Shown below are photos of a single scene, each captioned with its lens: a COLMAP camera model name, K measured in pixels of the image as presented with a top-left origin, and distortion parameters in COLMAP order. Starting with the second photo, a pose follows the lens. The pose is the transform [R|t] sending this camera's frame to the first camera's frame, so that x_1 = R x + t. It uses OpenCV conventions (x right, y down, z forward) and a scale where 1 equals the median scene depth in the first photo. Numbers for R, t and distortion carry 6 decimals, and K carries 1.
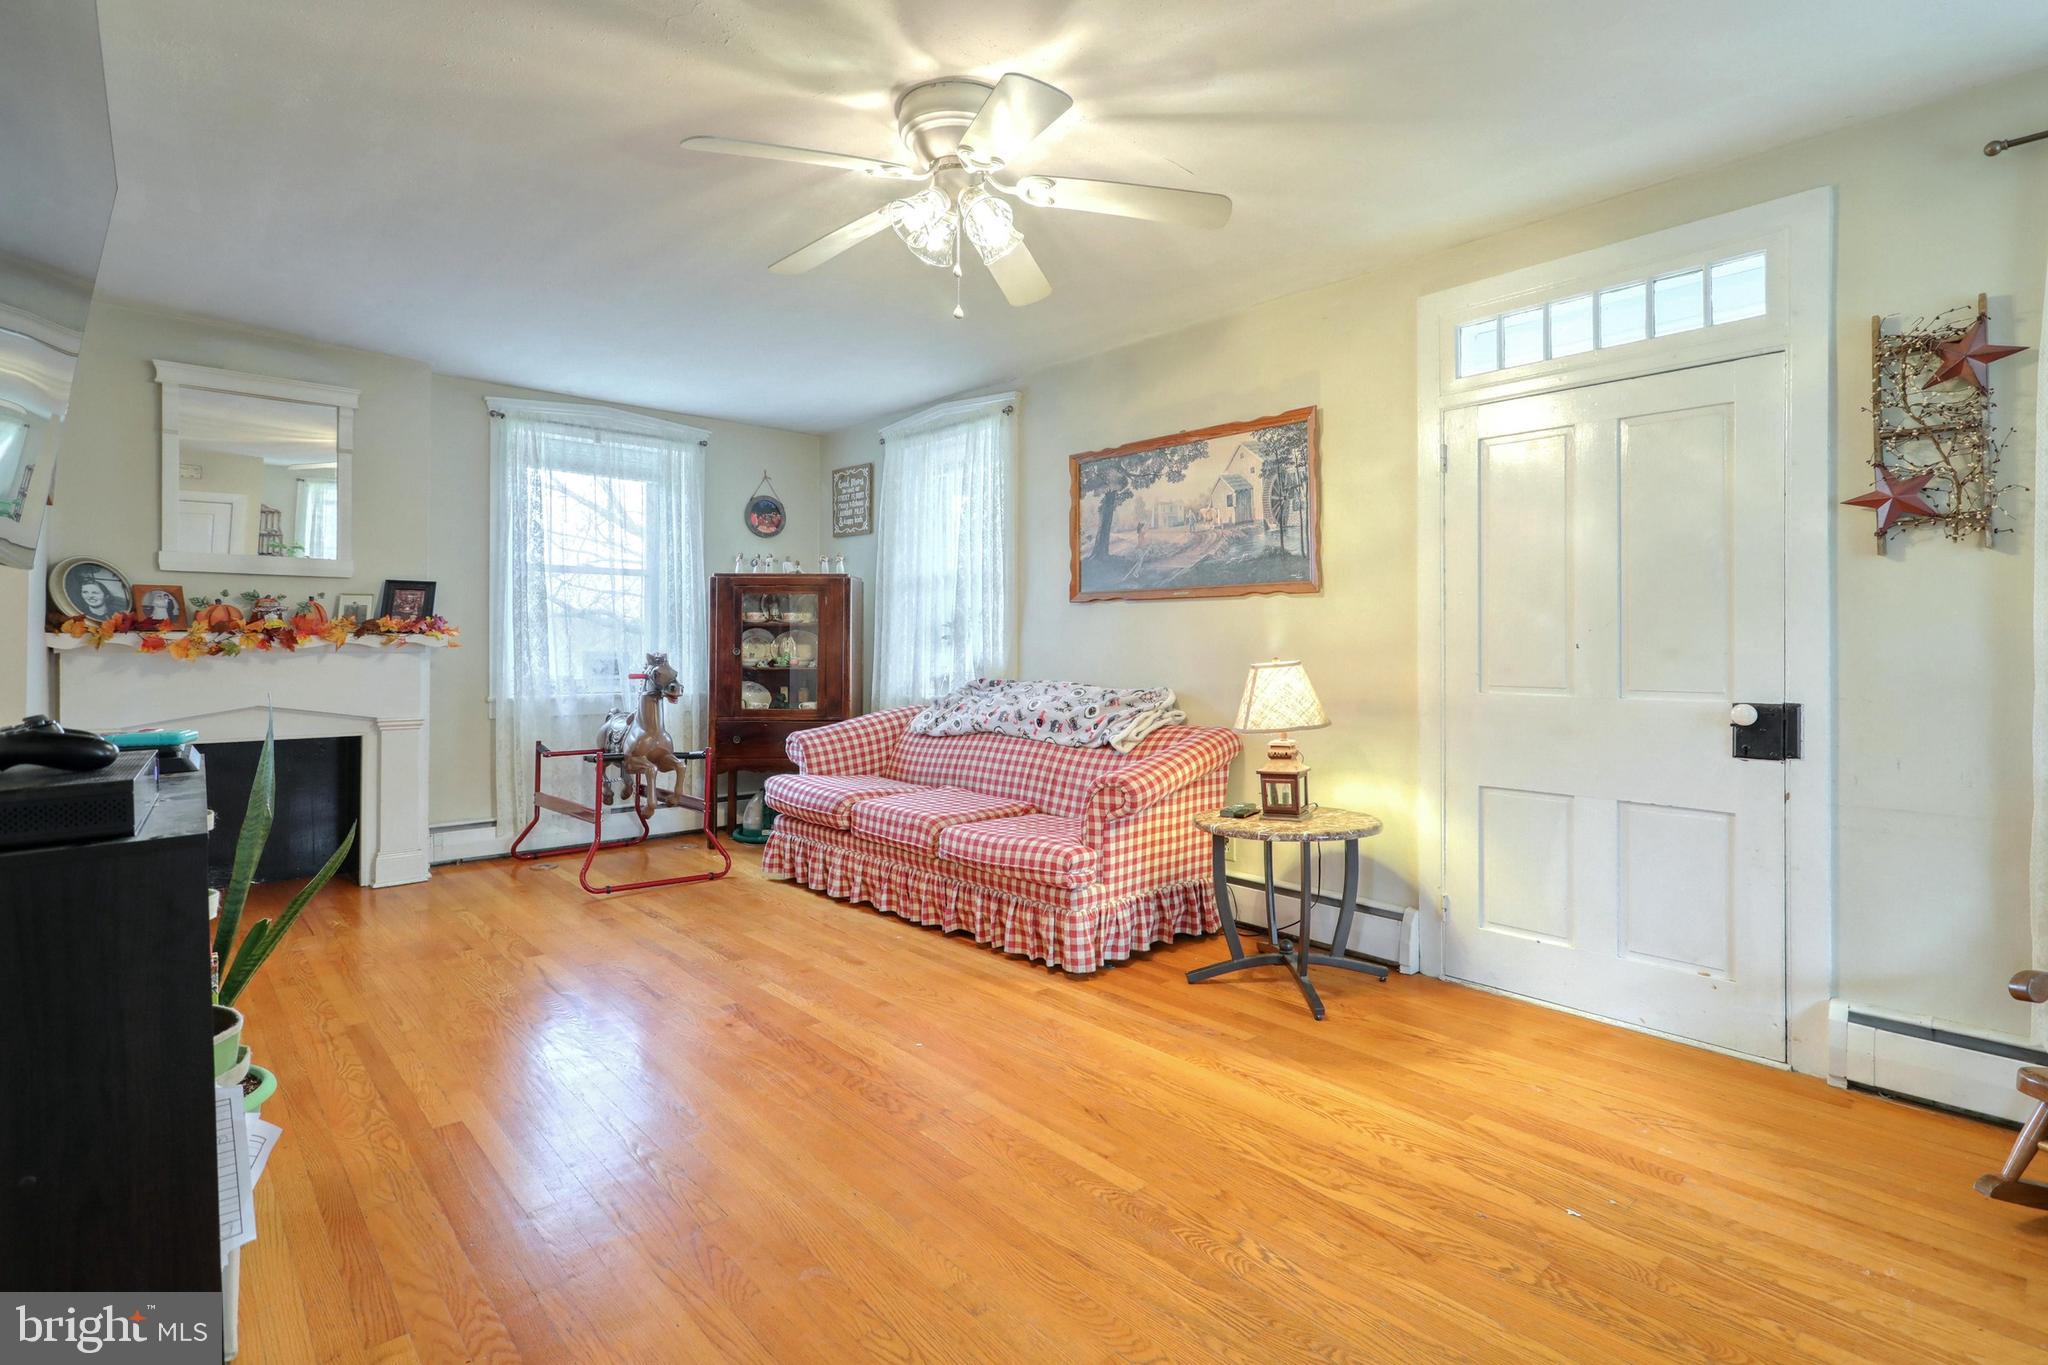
lens RADIAL K [[1004.9, 0, 1028.4], [0, 1004.9, 647.3], [0, 0, 1]] dist [-0.000864, 0.000230]
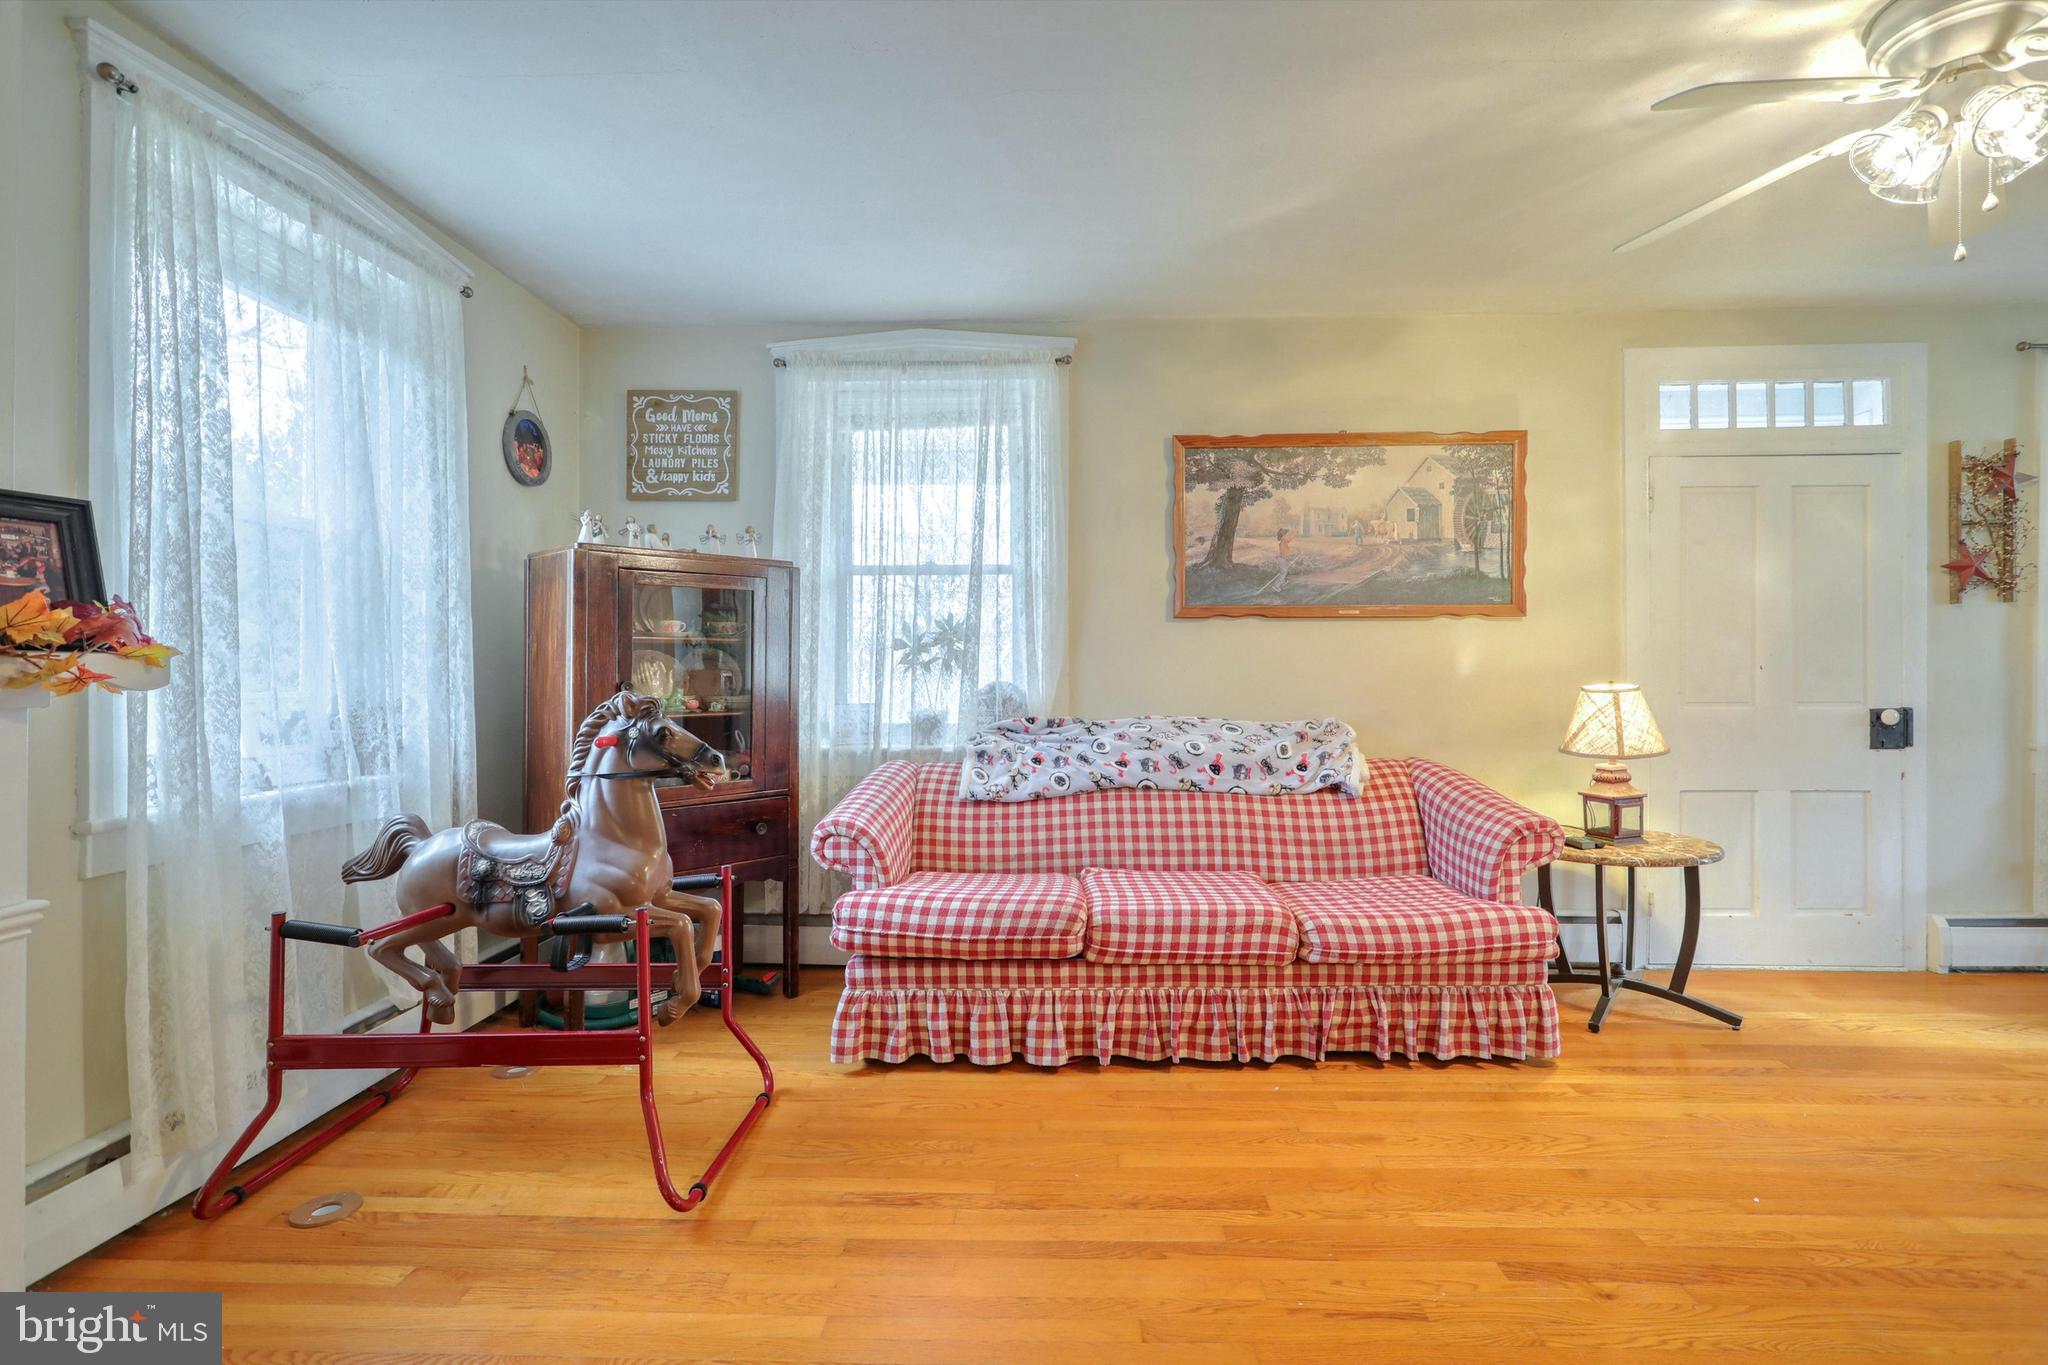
lens RADIAL K [[997.3, 0, 1021.4], [0, 997.3, 674.0], [0, 0, 1]] dist [-0.000414, -0.000458]
pose [[0.689141, -0.008630, 0.724576, -0.696285], [0.008634, 0.999956, 0.003699, -0.004164], [-0.724576, 0.003707, 0.689185, 0.599060]]
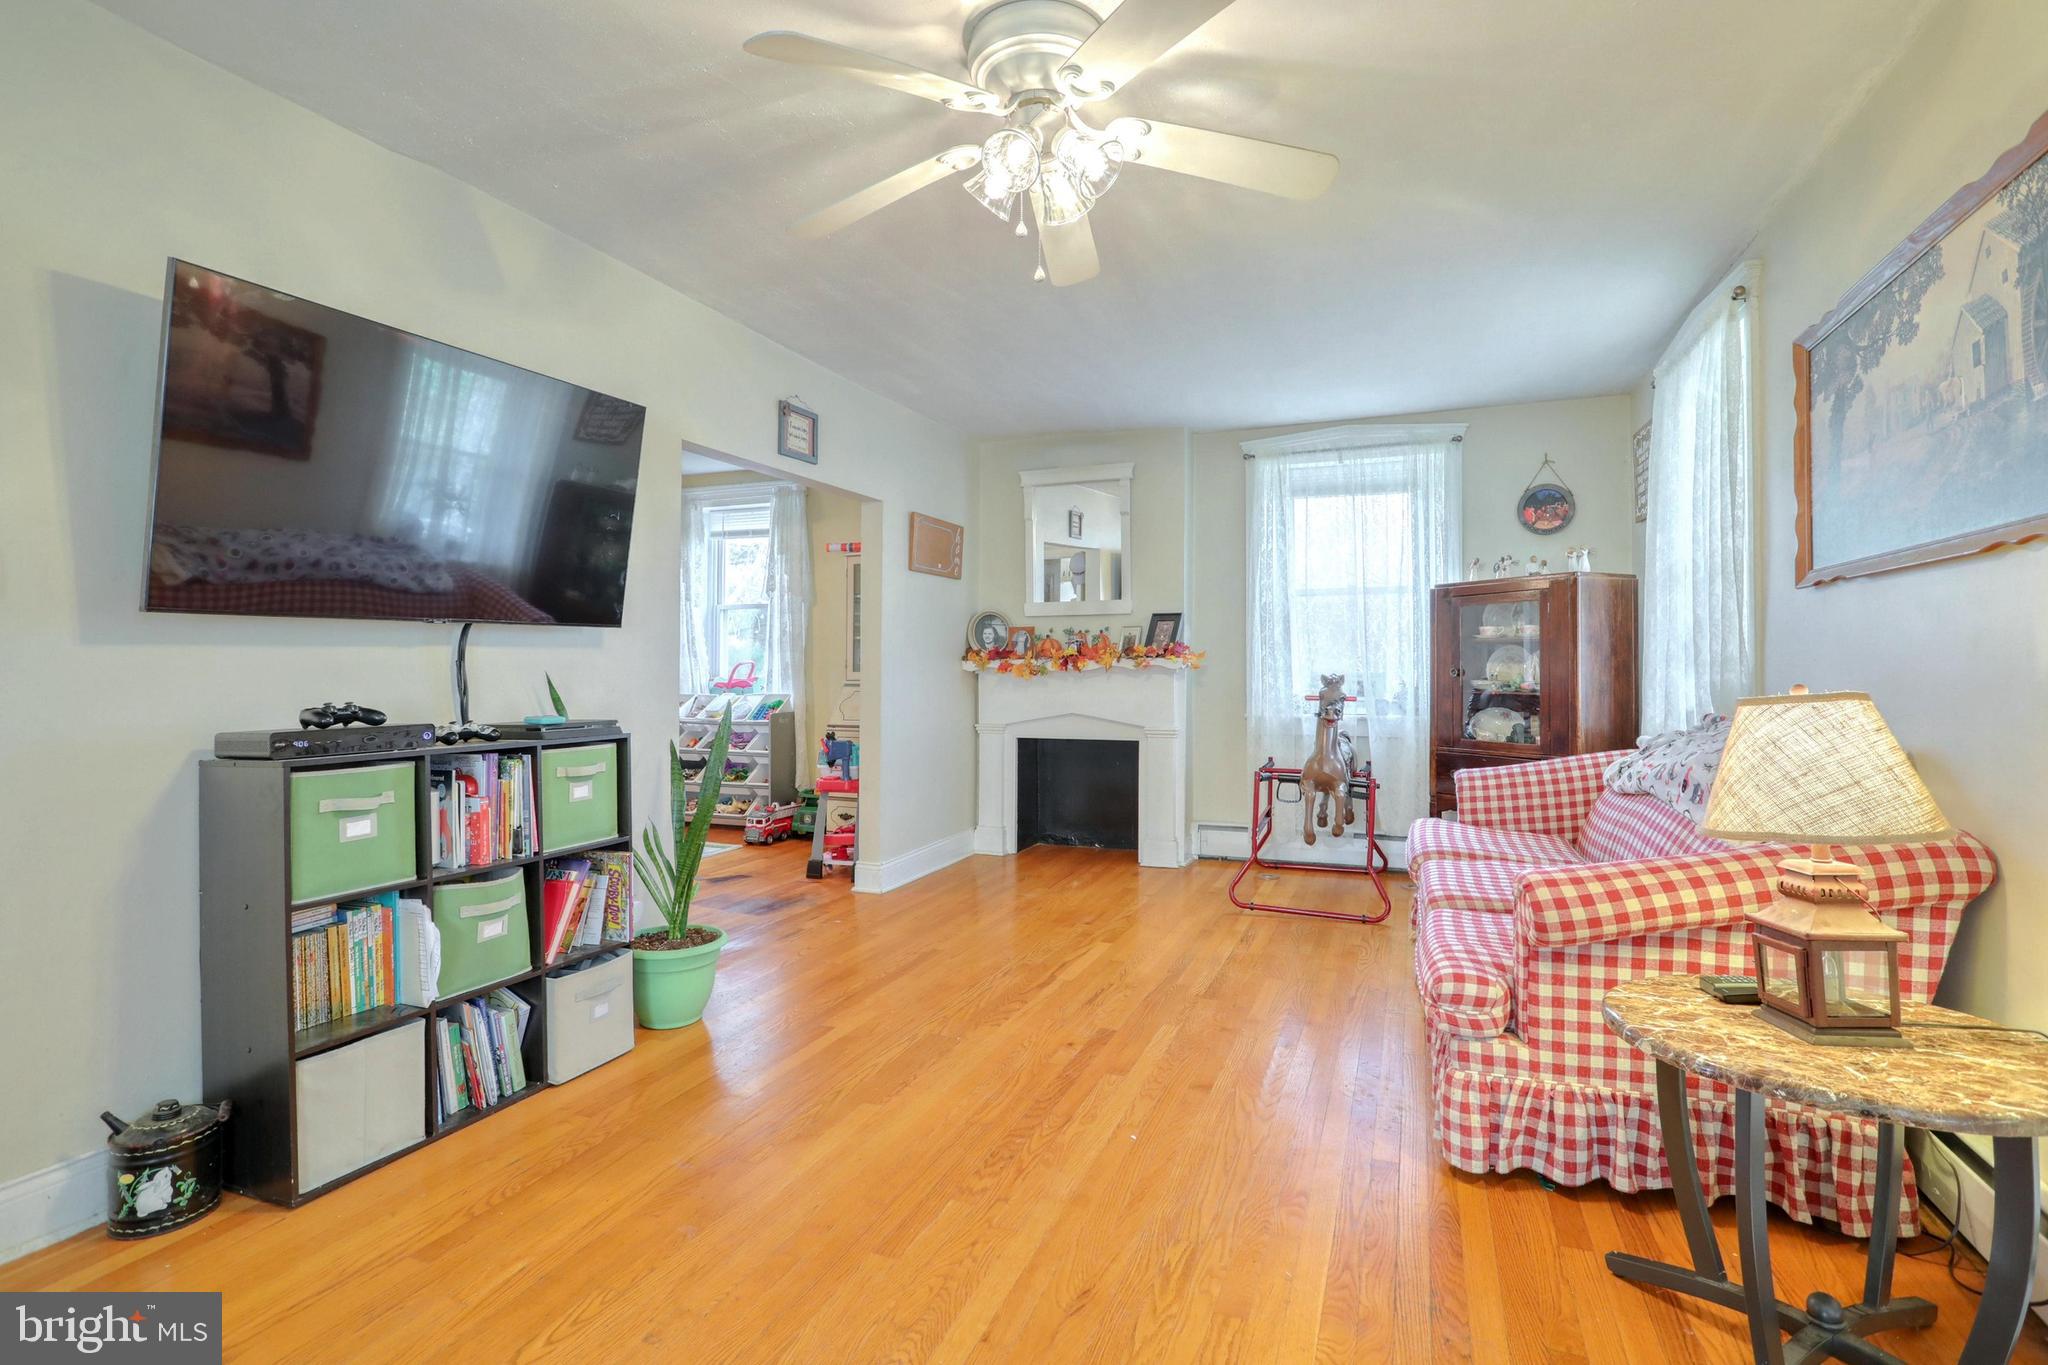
lens RADIAL K [[986.9, 0, 1020.2], [0, 986.9, 664.0], [0, 0, 1]] dist [0.001509, 0.000755]
pose [[0.434814, -0.008491, -0.900480, 0.407156], [0.003658, 0.999964, -0.007663, 0.002475], [0.900513, 0.000038, 0.434829, 0.374896]]
